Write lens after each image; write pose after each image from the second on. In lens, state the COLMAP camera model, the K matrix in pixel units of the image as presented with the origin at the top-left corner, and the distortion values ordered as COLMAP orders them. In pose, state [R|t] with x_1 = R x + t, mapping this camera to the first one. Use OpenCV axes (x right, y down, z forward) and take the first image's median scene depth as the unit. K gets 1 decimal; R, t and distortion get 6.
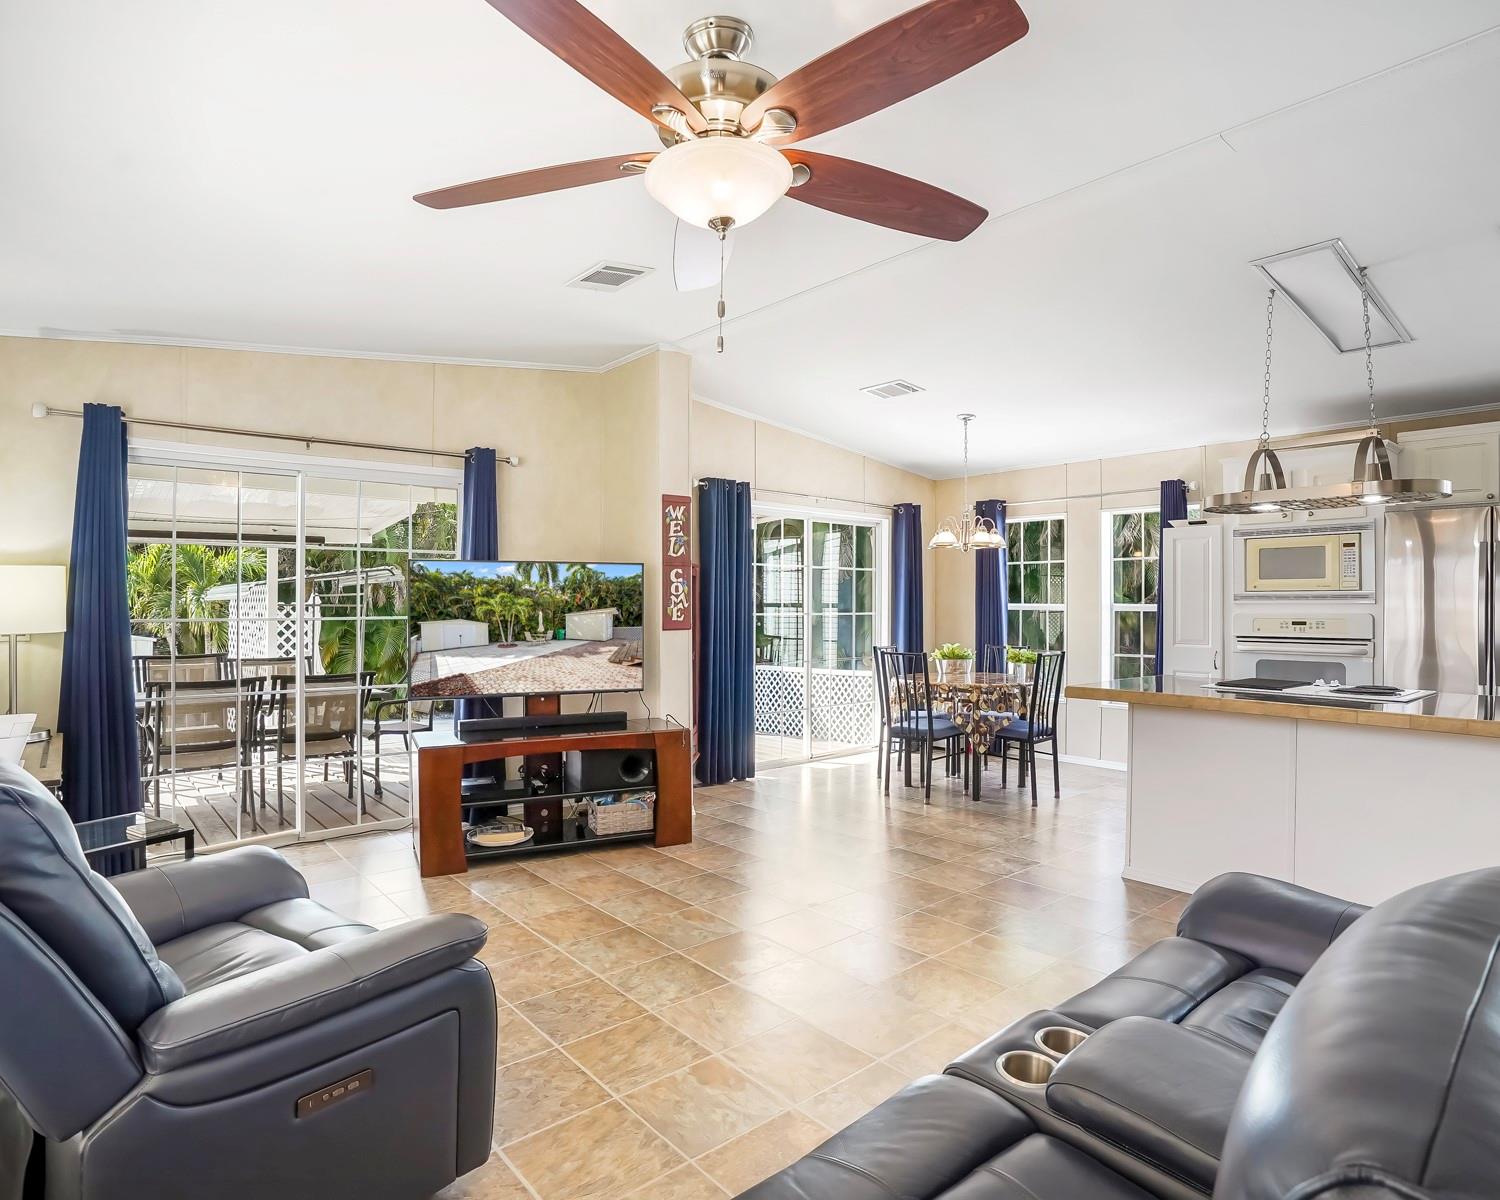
lens RADIAL K [[838.5, 0, 750.0], [0, 838.5, 600.0], [0, 0, 1]] dist [-0.052320, 0.001144]
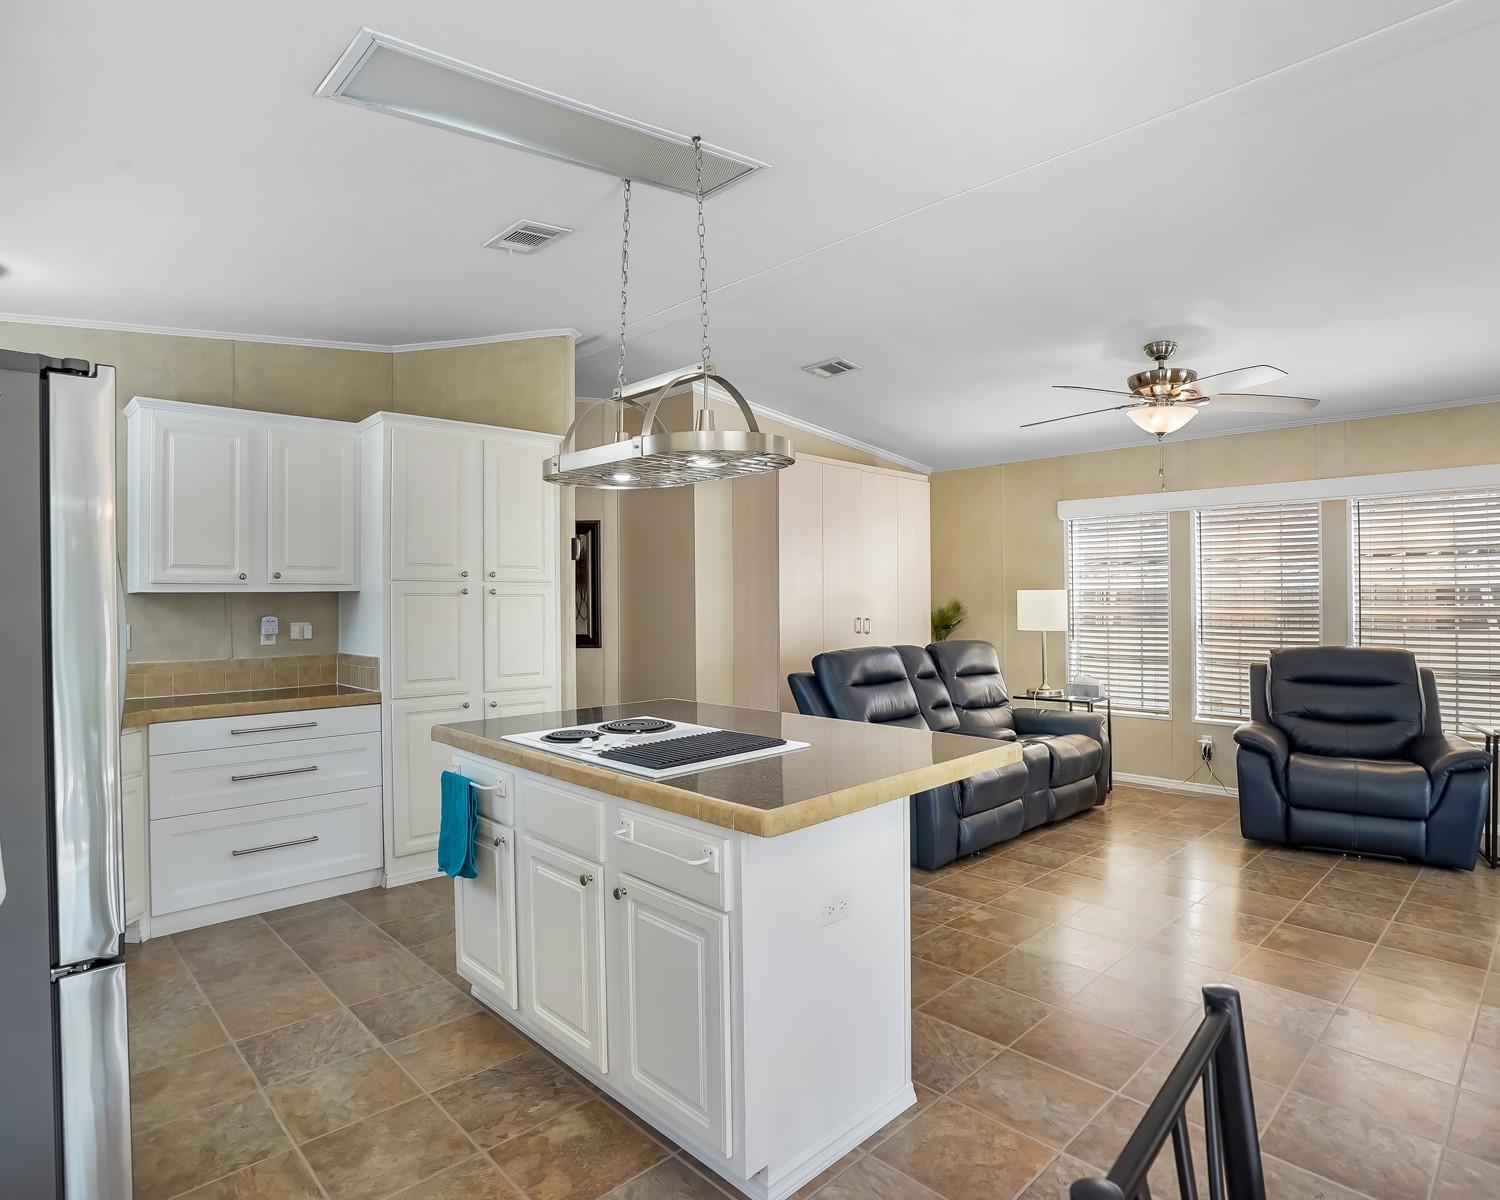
lens RADIAL K [[838.5, 0, 750.0], [0, 838.5, 600.0], [0, 0, 1]] dist [-0.052320, 0.001144]
pose [[-0.997670, 0.001383, -0.068211, 0.488321], [0.001361, 0.999999, 0.000364, -0.006178], [0.068212, 0.000270, -0.997671, 1.251933]]
